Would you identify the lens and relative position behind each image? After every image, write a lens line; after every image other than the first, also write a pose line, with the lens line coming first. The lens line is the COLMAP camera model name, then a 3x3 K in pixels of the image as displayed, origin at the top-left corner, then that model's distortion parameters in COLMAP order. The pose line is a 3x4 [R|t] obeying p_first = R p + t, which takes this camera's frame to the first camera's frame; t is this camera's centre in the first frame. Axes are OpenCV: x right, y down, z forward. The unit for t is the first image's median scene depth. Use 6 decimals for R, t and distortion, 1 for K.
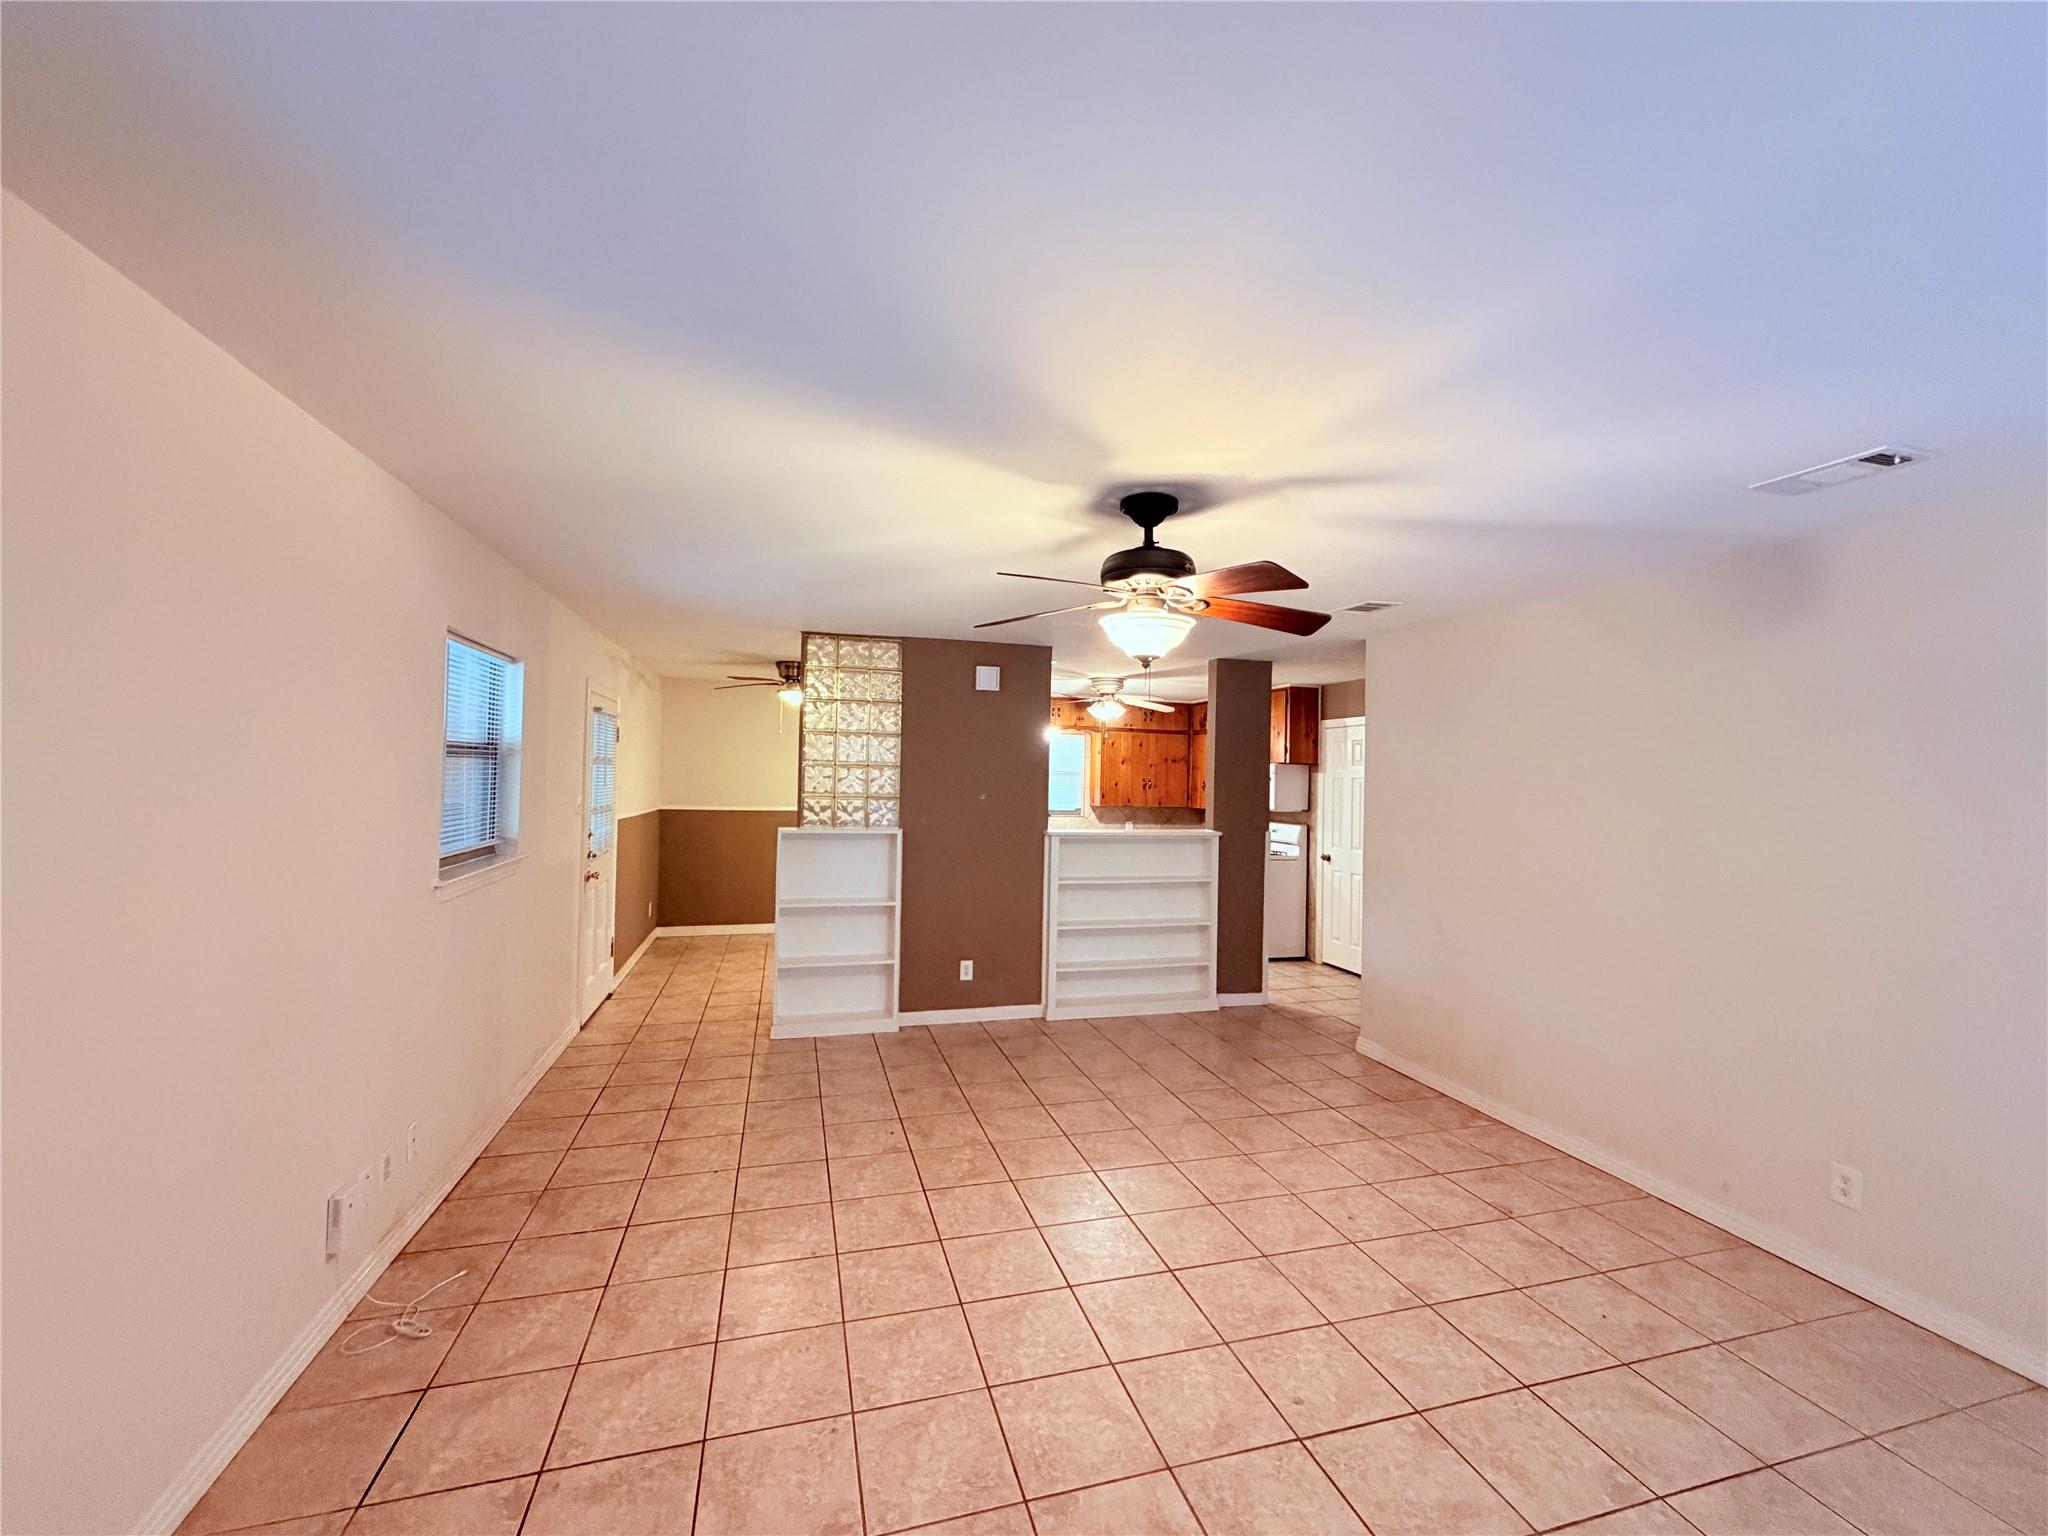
lens RADIAL K [[818.4, 0, 1020.6], [0, 818.4, 767.3], [0, 0, 1]] dist [-0.000364, 0.000523]
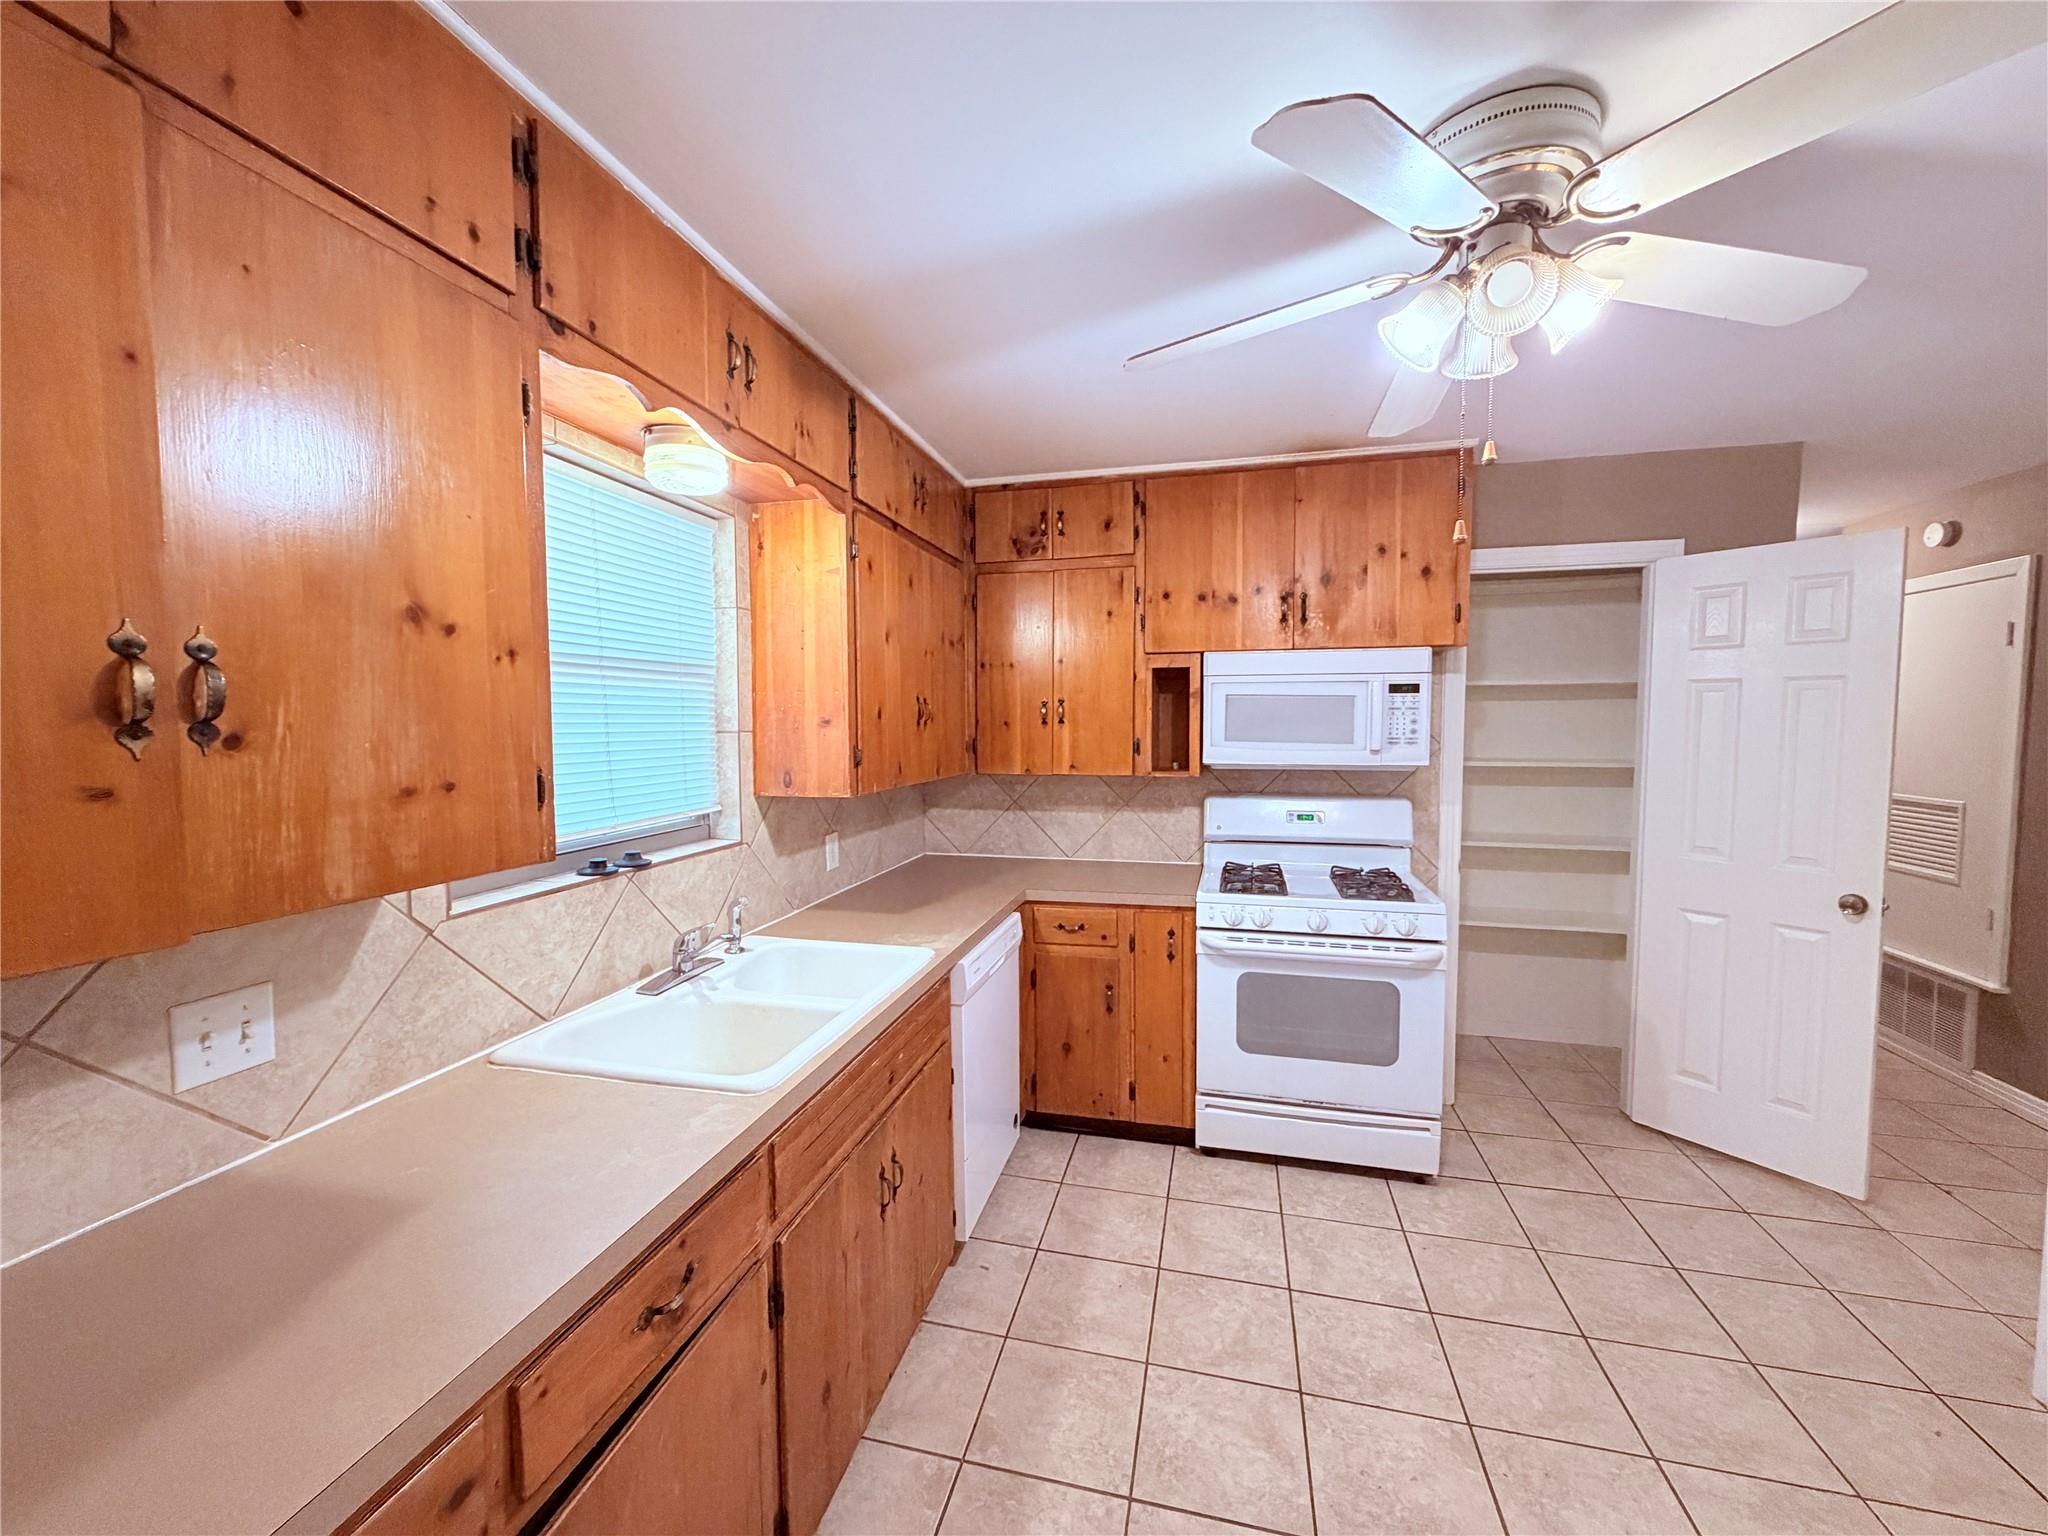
lens RADIAL K [[818.4, 0, 1019.7], [0, 818.4, 769.4], [0, 0, 1]] dist [-0.000364, 0.000523]
pose [[0.522462, -0.076588, 0.849216, -0.168683], [0.006173, 0.996271, 0.086053, 0.027946], [-0.852640, -0.039717, 0.520987, 1.423471]]
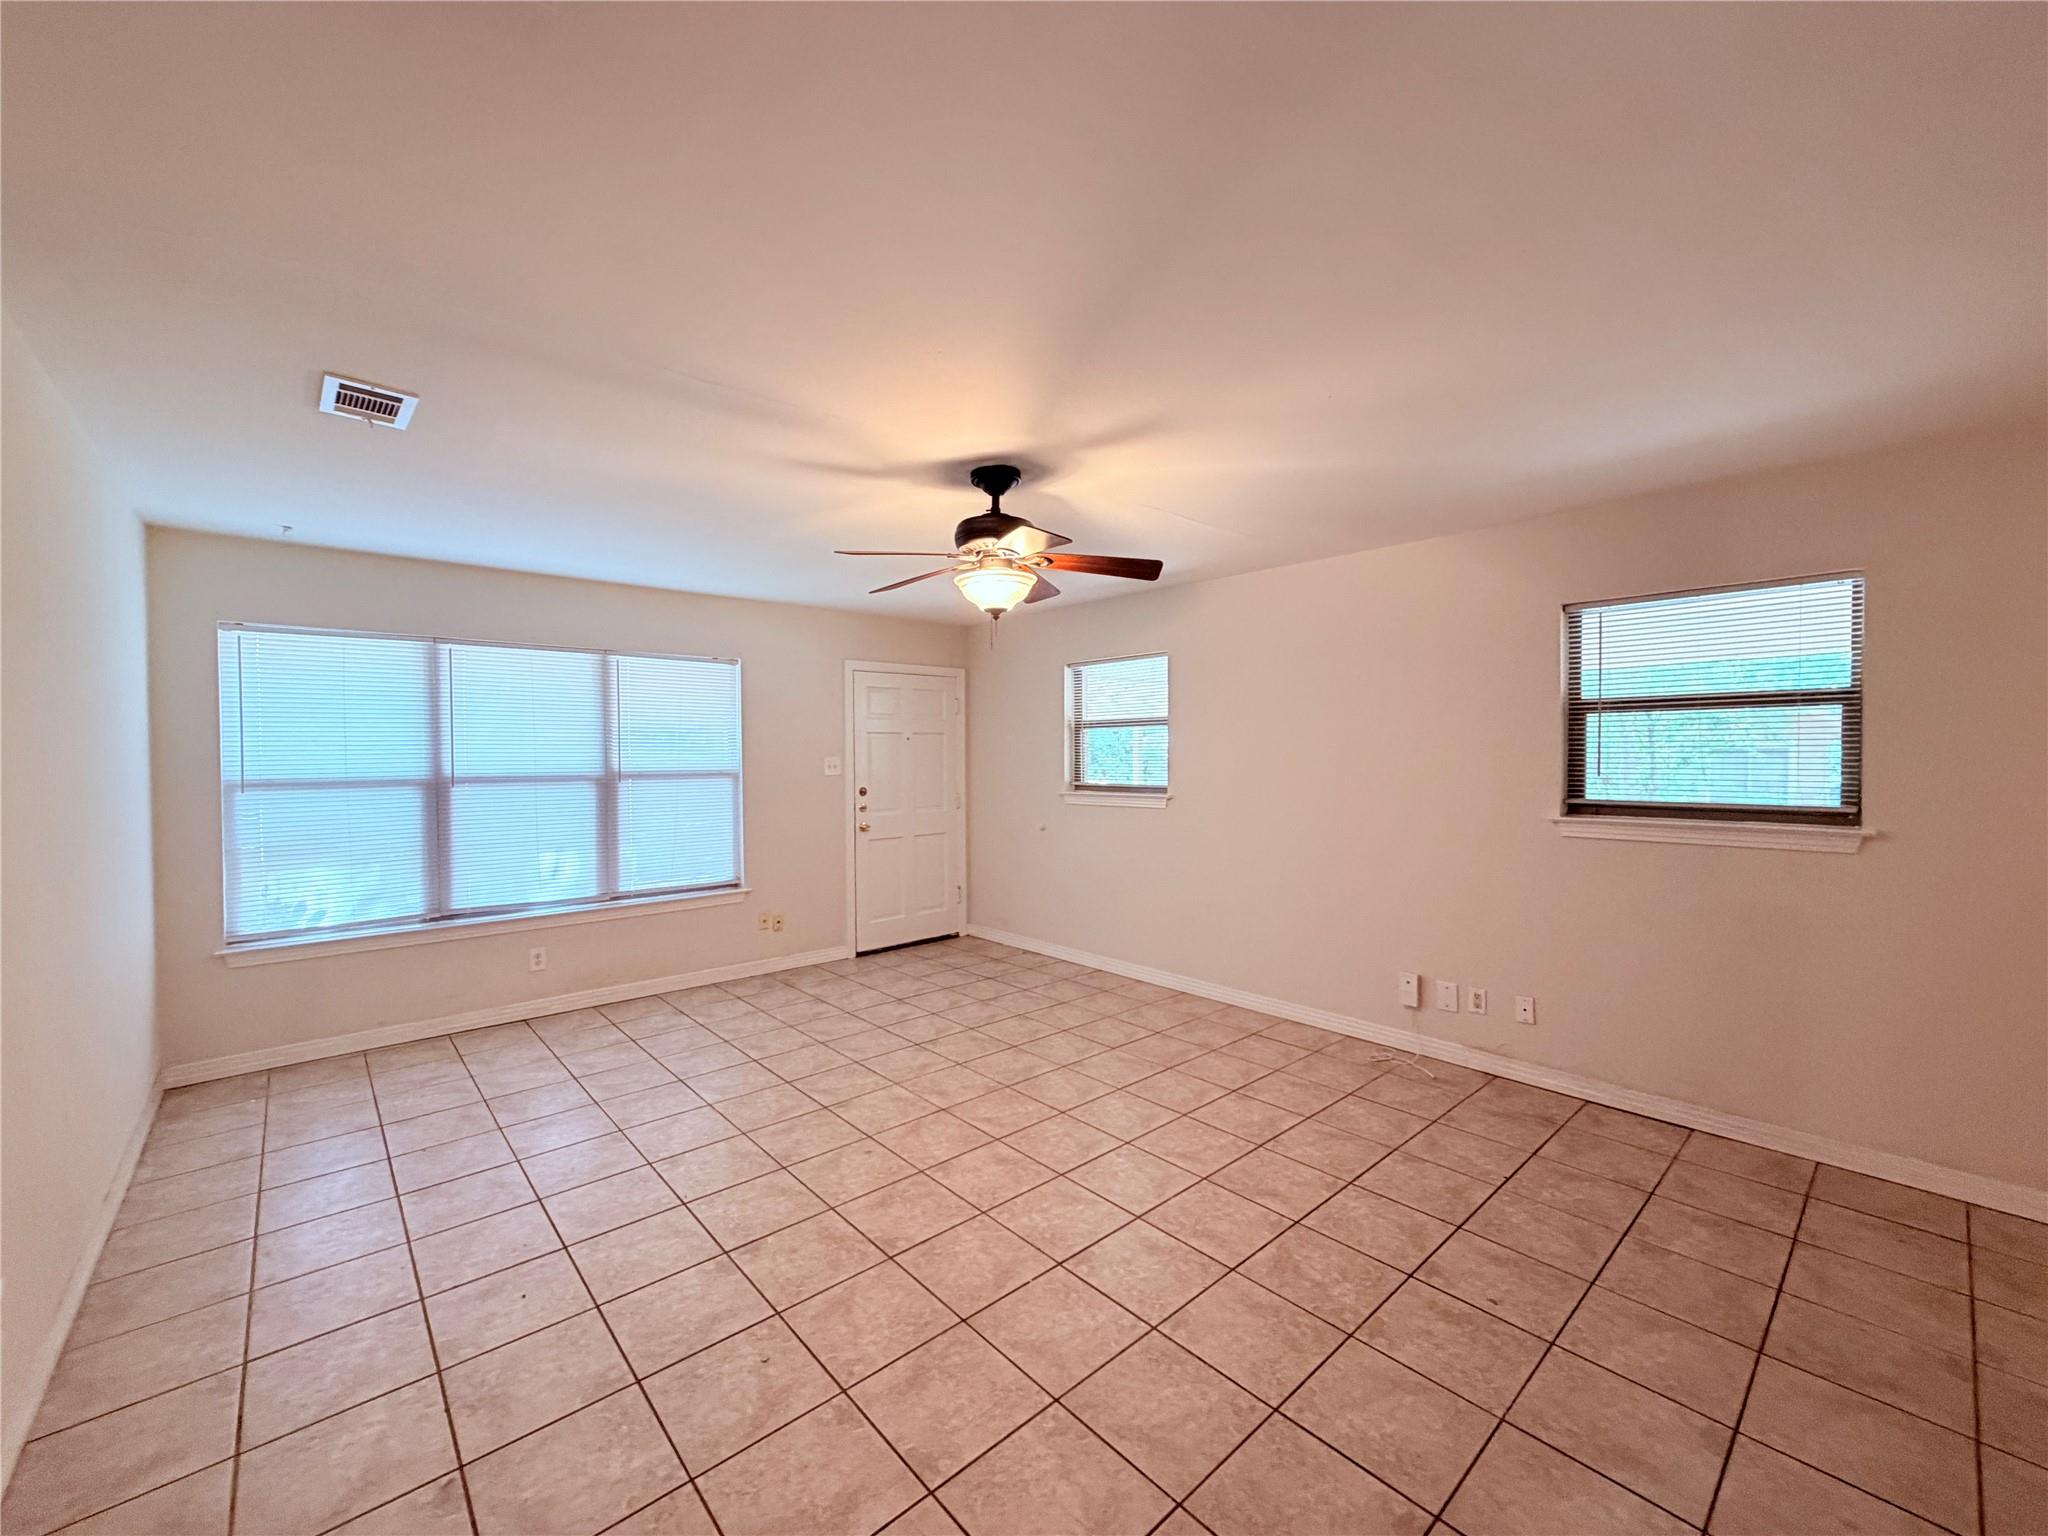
lens RADIAL K [[818.4, 0, 1019.2], [0, 818.4, 761.9], [0, 0, 1]] dist [-0.000364, 0.000523]
pose [[-0.903143, -0.014063, -0.429109, 0.306742], [-0.012331, 0.999901, -0.006816, 0.043240], [0.429162, -0.000864, -0.903227, 1.017467]]
